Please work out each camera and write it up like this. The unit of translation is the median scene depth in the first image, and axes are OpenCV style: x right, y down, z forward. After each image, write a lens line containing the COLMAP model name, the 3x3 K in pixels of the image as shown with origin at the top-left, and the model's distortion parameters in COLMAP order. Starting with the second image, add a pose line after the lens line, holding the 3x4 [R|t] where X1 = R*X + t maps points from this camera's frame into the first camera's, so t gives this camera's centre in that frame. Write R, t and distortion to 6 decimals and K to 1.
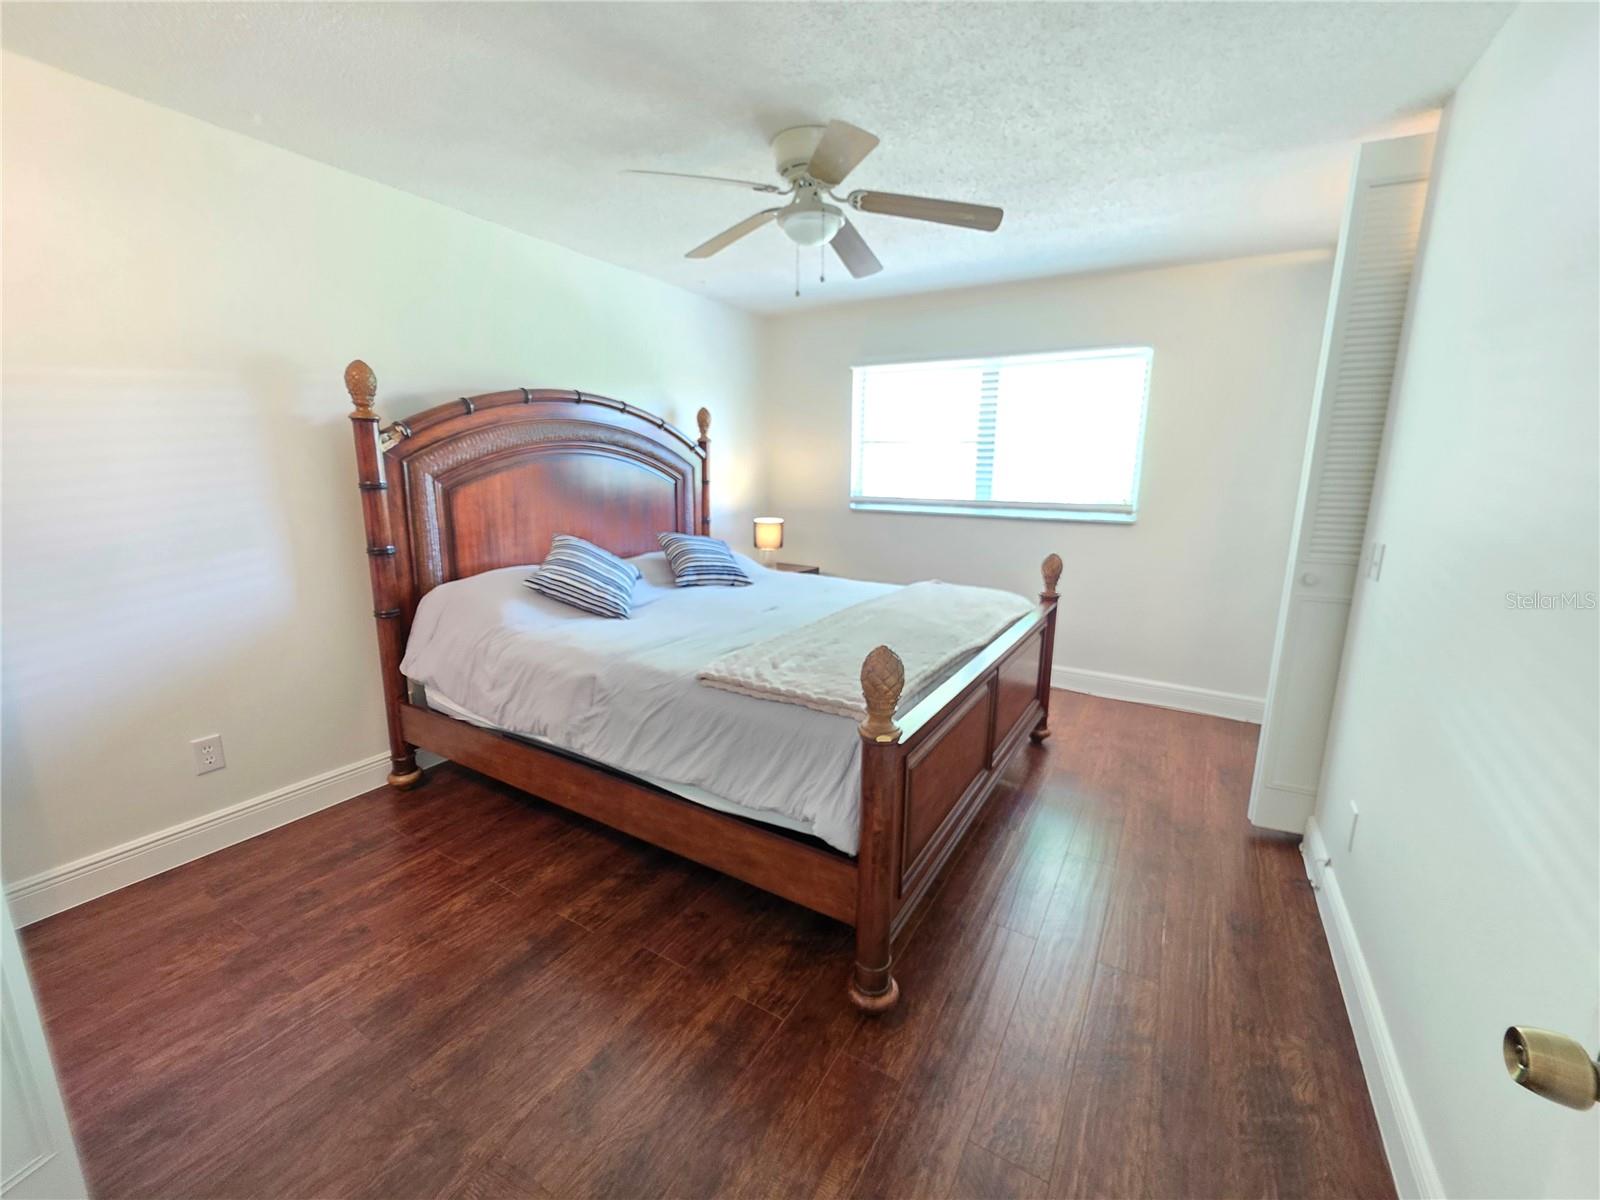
lens RADIAL K [[643.0, 0, 802.5], [0, 643.0, 600.0], [0, 0, 1]] dist [0.000663, 0.000015]
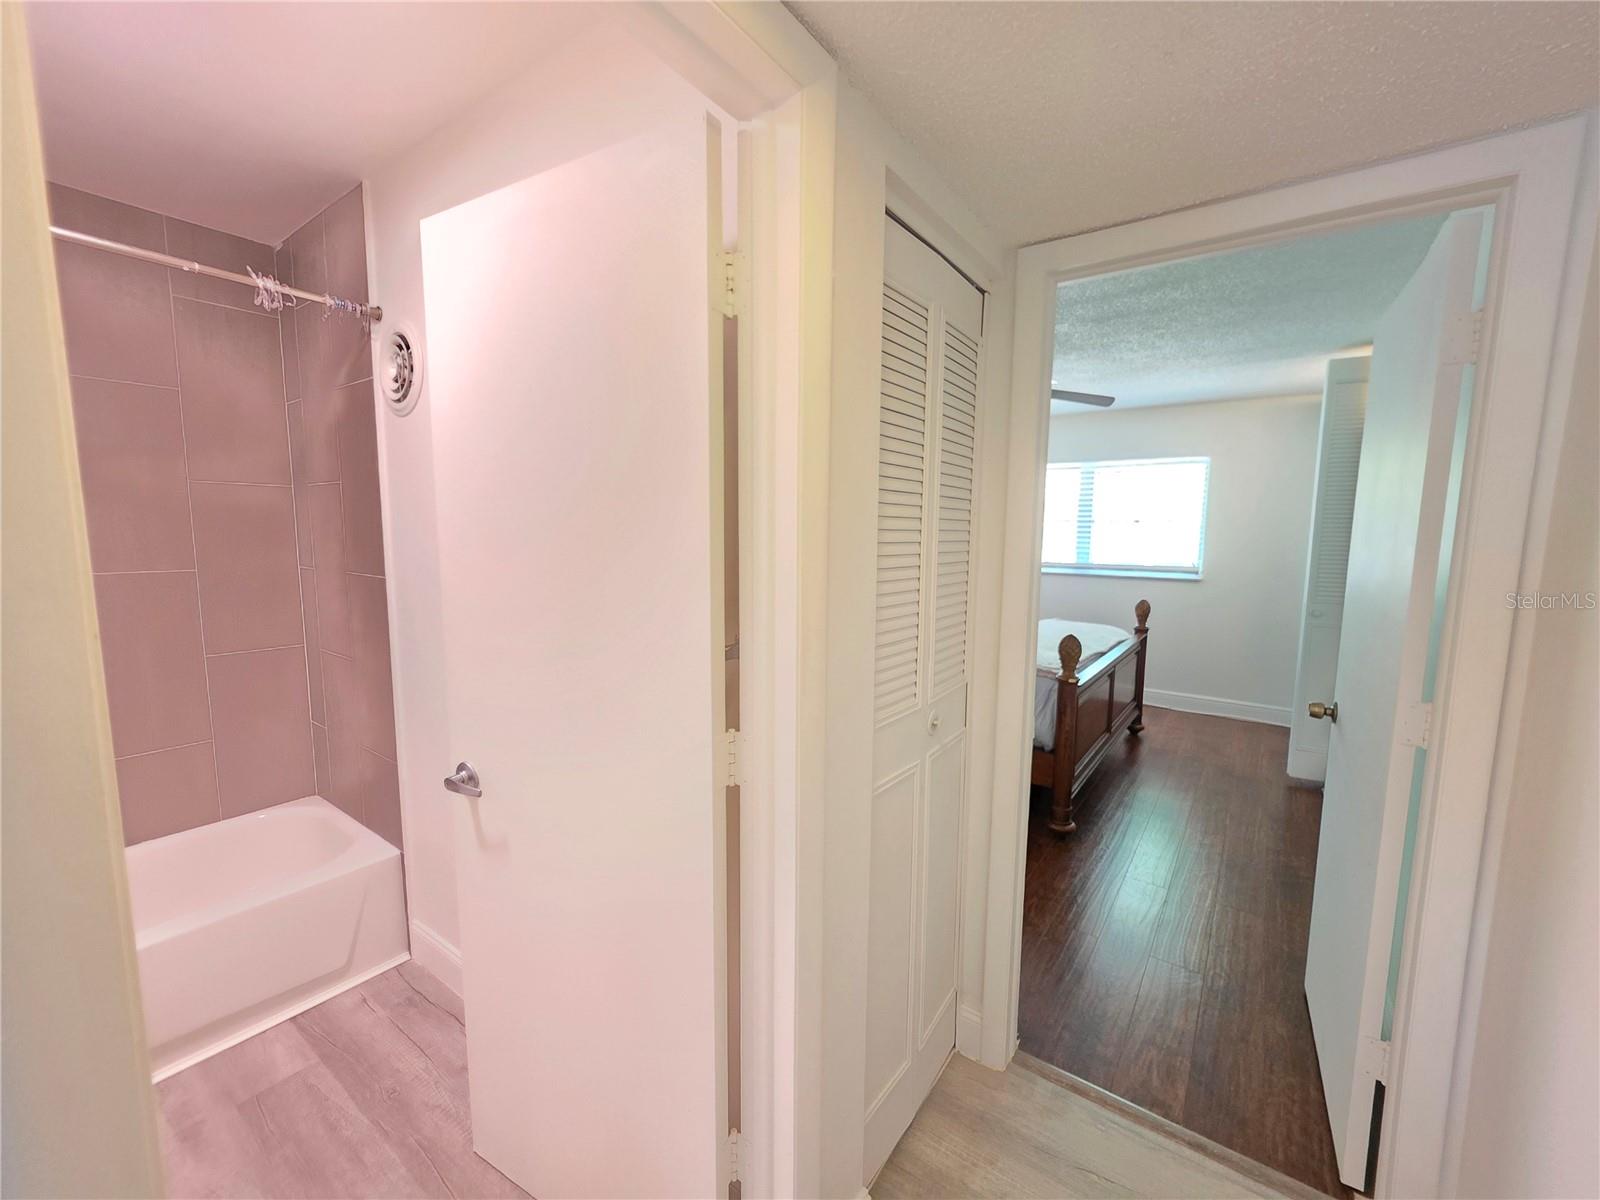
lens RADIAL K [[649.1, 0, 803.0], [0, 649.1, 602.4], [0, 0, 1]] dist [0.000046, -0.000239]
pose [[0.996877, 0.011523, -0.078118, -0.285716], [-0.018683, 0.995624, -0.091559, 0.090325], [0.076722, 0.092732, 0.992731, -0.561964]]
